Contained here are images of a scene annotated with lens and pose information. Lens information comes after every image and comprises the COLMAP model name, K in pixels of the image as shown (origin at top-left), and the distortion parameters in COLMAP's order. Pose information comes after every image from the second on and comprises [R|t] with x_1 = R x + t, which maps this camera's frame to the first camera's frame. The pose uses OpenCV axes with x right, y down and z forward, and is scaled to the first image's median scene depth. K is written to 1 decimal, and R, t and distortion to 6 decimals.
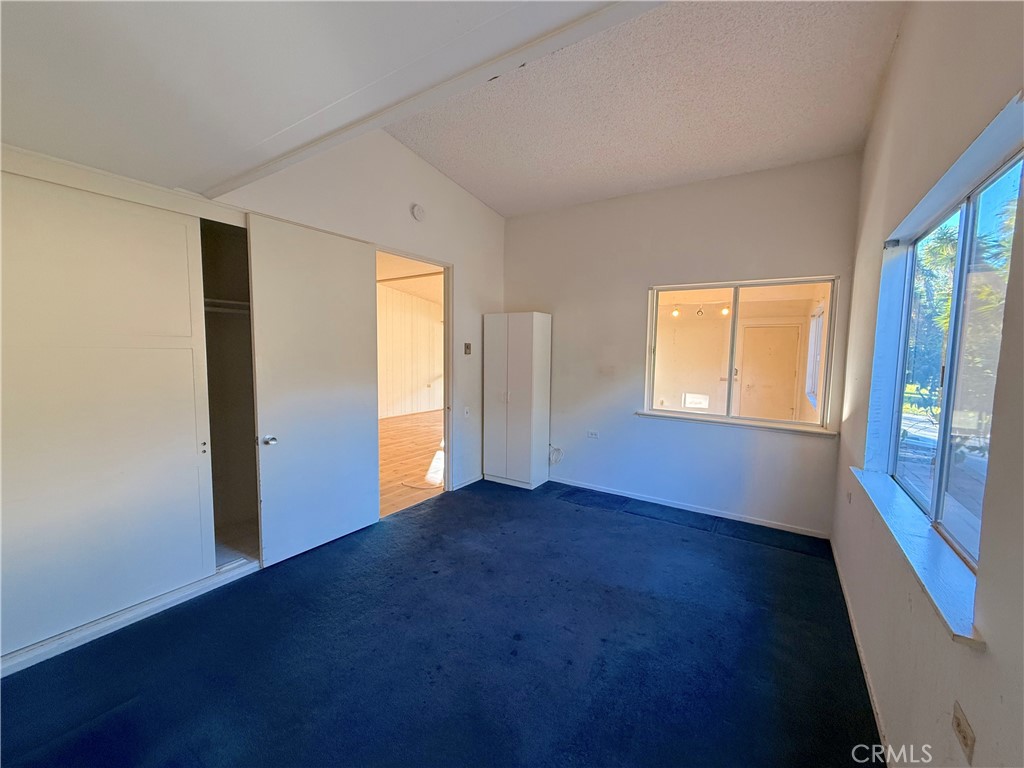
lens RADIAL K [[408.3, 0, 513.5], [0, 408.3, 383.9], [0, 0, 1]] dist [-0.000024, 0.000088]
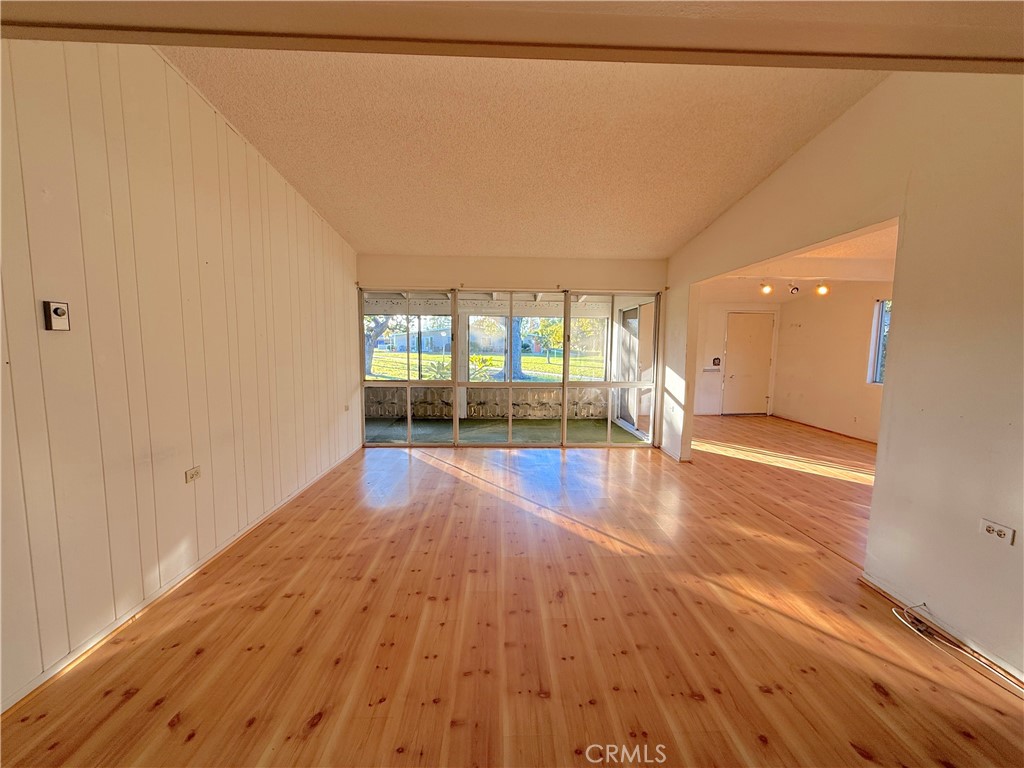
lens RADIAL K [[408.3, 0, 513.5], [0, 408.3, 383.9], [0, 0, 1]] dist [-0.000024, 0.000088]
pose [[0.817525, -0.064034, 0.572323, -0.783293], [0.049212, 0.997932, 0.041357, -0.086123], [-0.573787, -0.005645, 0.818985, 1.112808]]
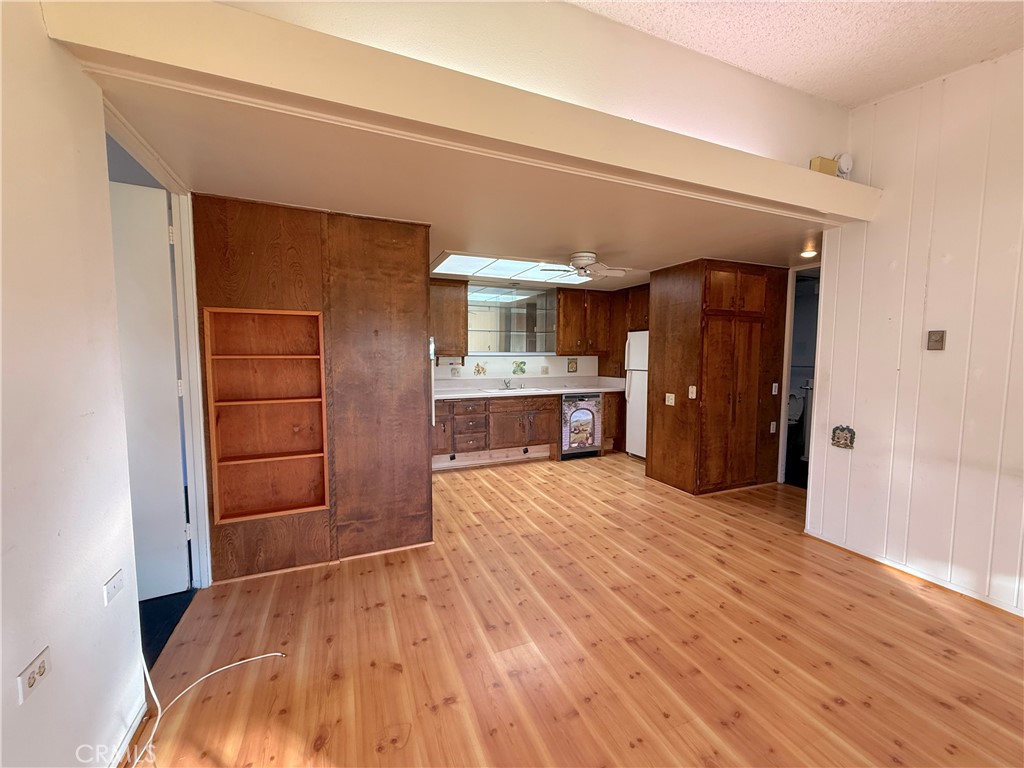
lens RADIAL K [[408.3, 0, 513.5], [0, 408.3, 383.9], [0, 0, 1]] dist [-0.000024, 0.000088]
pose [[-0.555599, 0.046424, -0.830153, -0.065808], [-0.079972, 0.990827, 0.108933, -0.112574], [0.827595, 0.126912, -0.546790, 1.540983]]
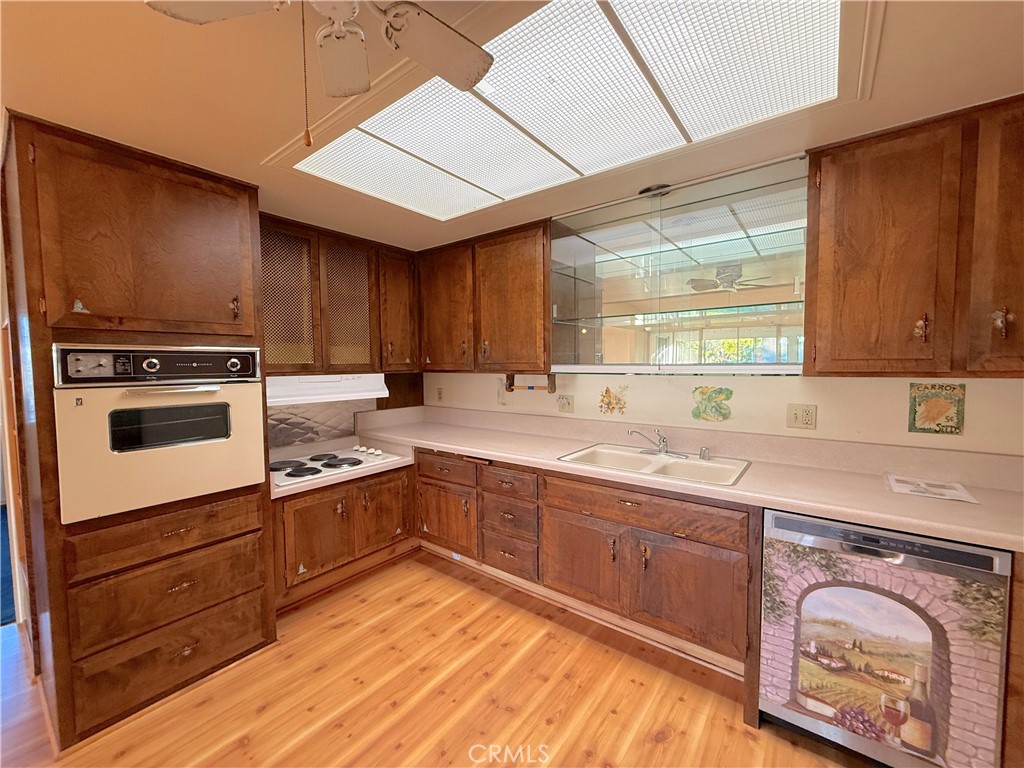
lens RADIAL K [[408.3, 0, 513.5], [0, 408.3, 383.9], [0, 0, 1]] dist [-0.000024, 0.000088]
pose [[-0.997480, -0.008880, 0.070387, -1.030738], [0.000738, 0.990784, 0.135451, -0.117432], [-0.070941, 0.135162, -0.988281, 1.338546]]
